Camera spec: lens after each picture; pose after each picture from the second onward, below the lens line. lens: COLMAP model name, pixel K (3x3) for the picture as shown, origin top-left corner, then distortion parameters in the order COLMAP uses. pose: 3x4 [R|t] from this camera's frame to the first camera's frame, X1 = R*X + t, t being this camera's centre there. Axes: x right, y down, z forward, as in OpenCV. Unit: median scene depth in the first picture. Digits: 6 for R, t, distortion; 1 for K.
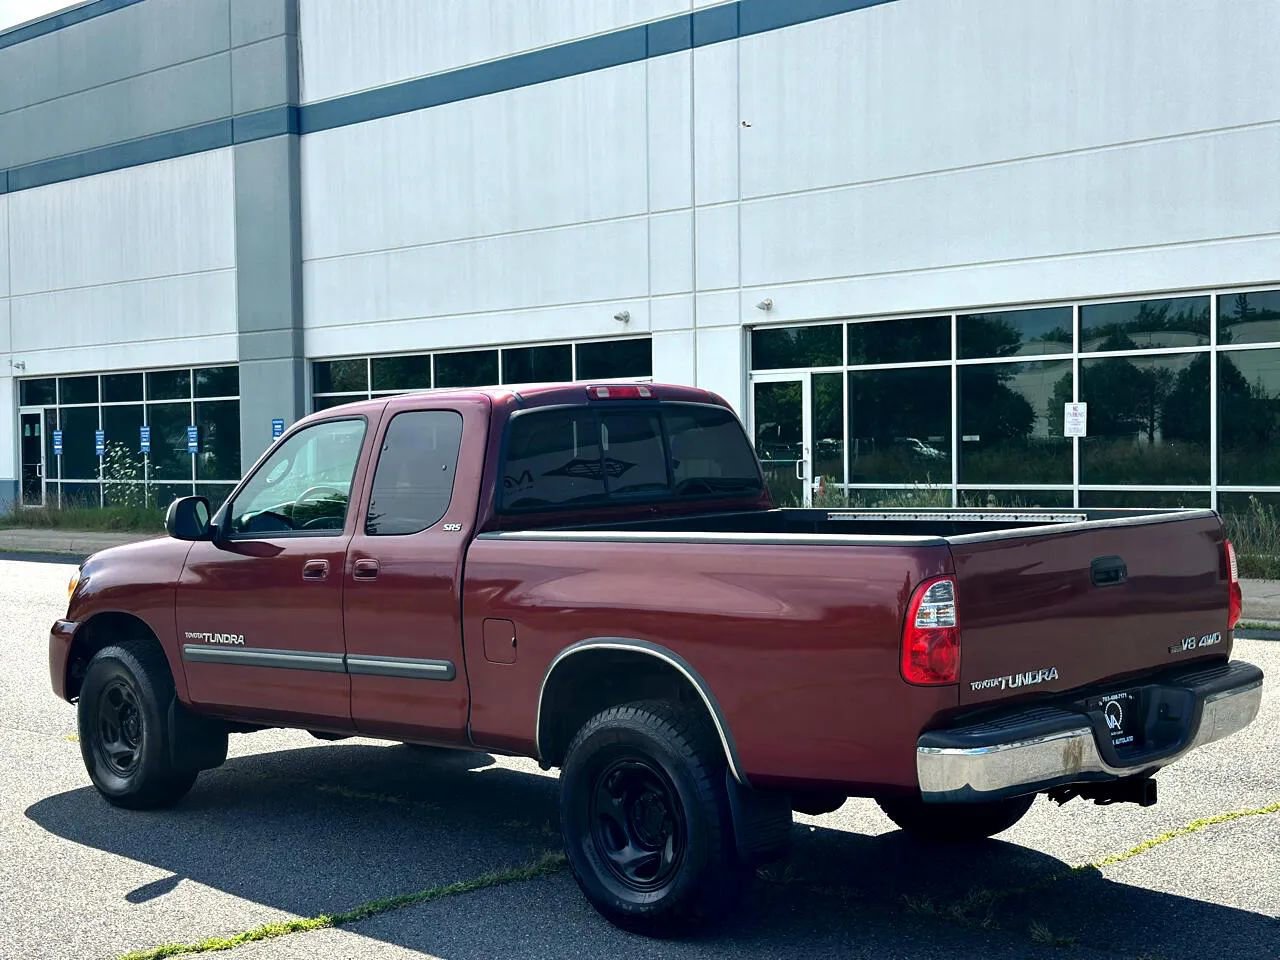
lens RADIAL K [[1740.5, 0, 638.3], [0, 1740.5, 477.1], [0, 0, 1]] dist [0.081354, 0.000000]
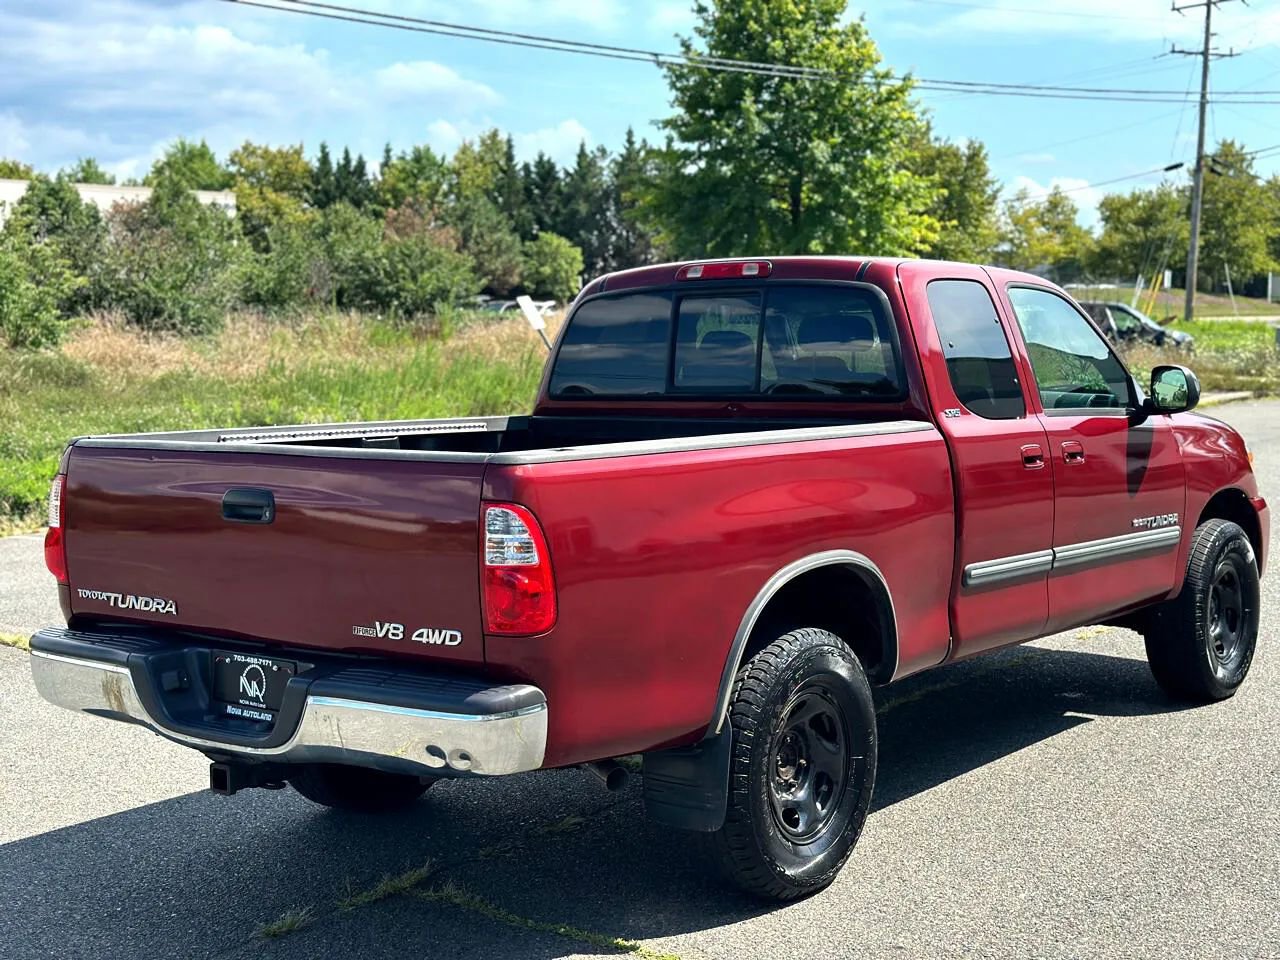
lens RADIAL K [[1740.5, 0, 637.9], [0, 1740.5, 489.2], [0, 0, 1]] dist [0.081354, 0.000000]
pose [[0.148628, 0.110811, -0.982665, 1.090283], [-0.010518, 0.993823, 0.110478, -0.045730], [0.988837, -0.006084, 0.148876, 1.056322]]
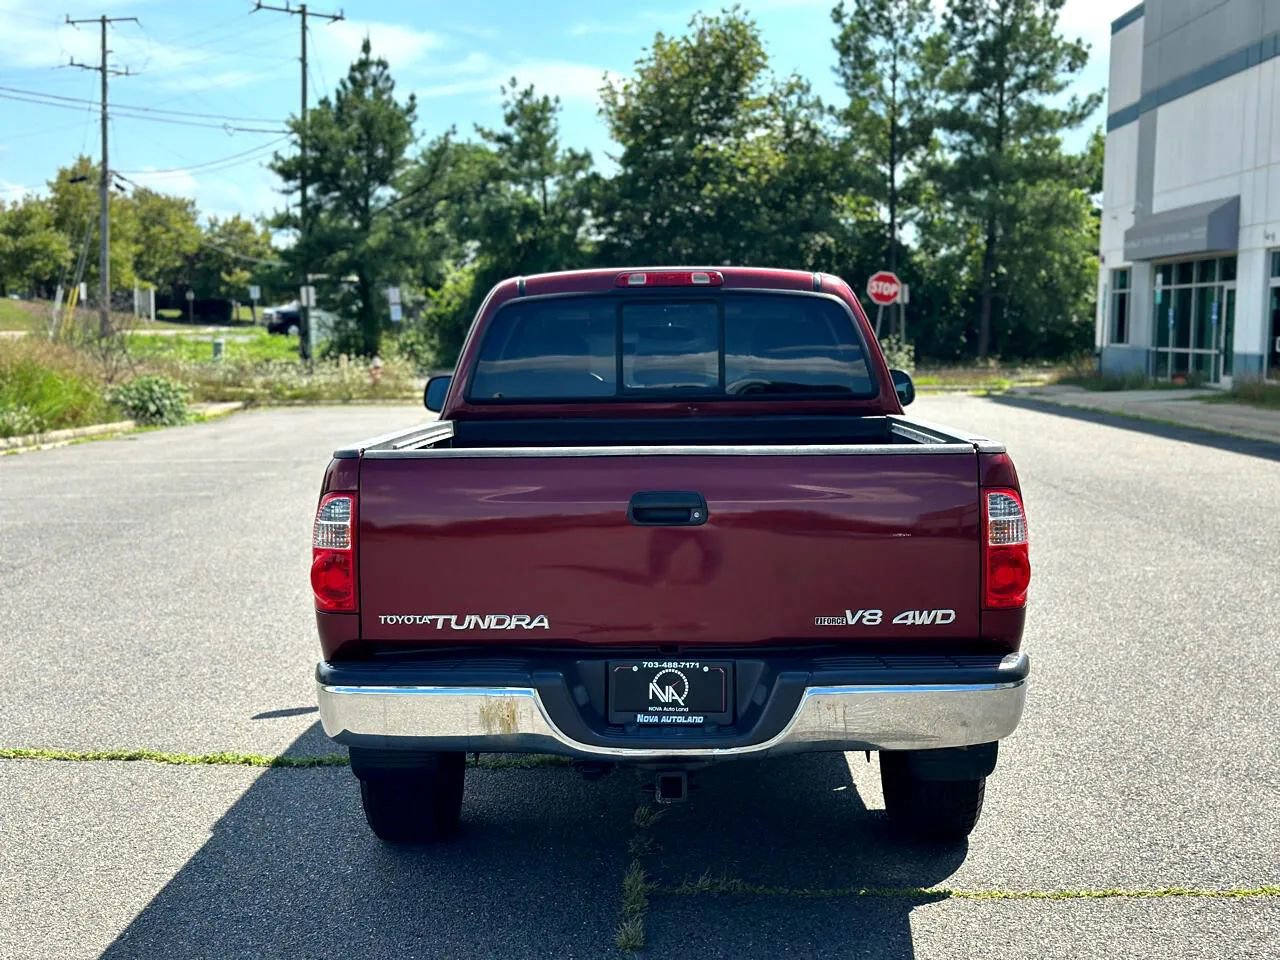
lens RADIAL K [[1740.5, 0, 633.1], [0, 1740.5, 479.9], [0, 0, 1]] dist [0.081354, 0.000000]
pose [[0.698035, 0.080354, -0.711541, 0.822294], [-0.026821, 0.995921, 0.086157, -0.027705], [0.715561, -0.041057, 0.697343, 0.432218]]
